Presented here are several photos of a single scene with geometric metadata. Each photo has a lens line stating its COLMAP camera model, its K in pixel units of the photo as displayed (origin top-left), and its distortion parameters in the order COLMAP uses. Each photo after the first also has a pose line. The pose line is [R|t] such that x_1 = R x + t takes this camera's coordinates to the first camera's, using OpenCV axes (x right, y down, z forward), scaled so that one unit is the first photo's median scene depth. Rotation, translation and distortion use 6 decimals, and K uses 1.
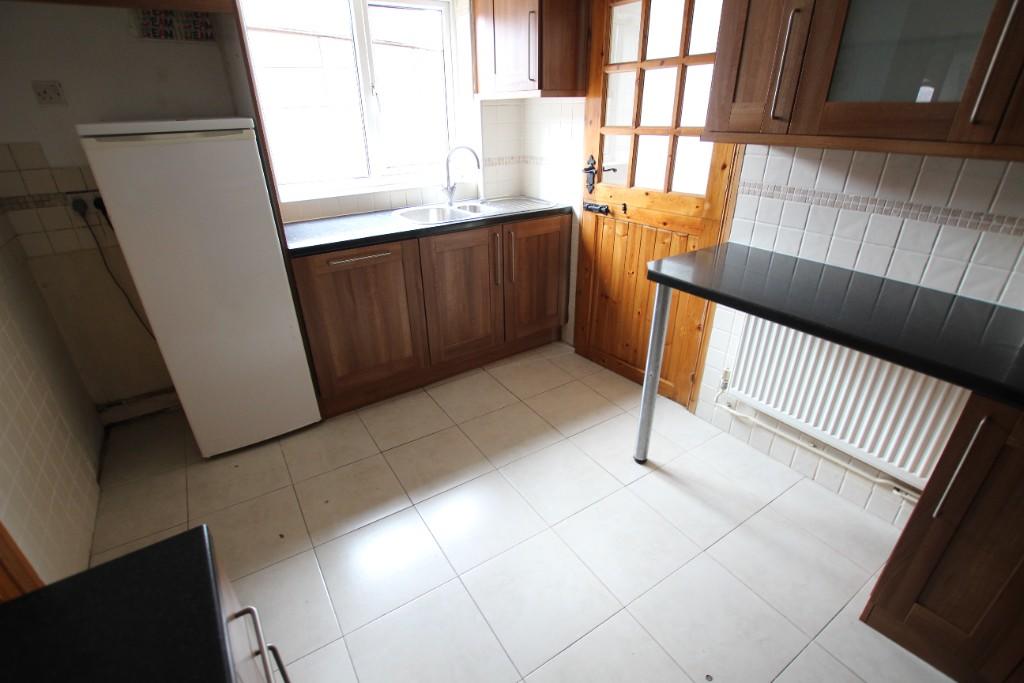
lens RADIAL K [[479.2, 0, 510.2], [0, 479.2, 348.1], [0, 0, 1]] dist [-0.026176, 0.000381]
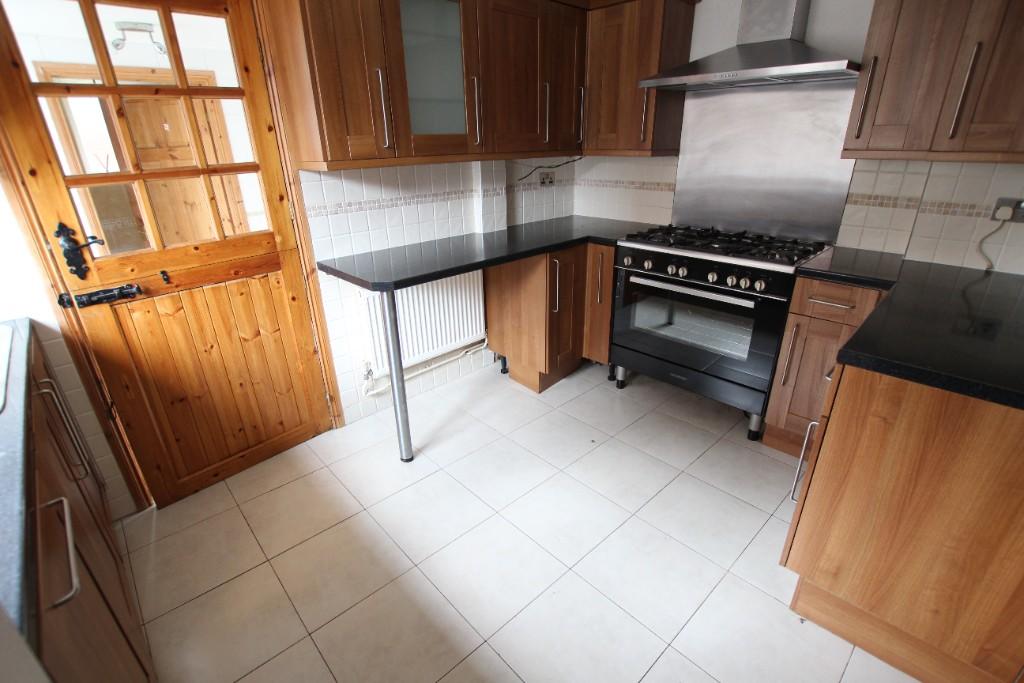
lens RADIAL K [[479.2, 0, 510.2], [0, 479.2, 348.1], [0, 0, 1]] dist [-0.026176, 0.000381]
pose [[-0.175714, -0.389386, 0.904159, -0.702668], [0.452407, 0.783778, 0.425463, -0.345826], [-0.874330, 0.483808, 0.038440, 0.695117]]
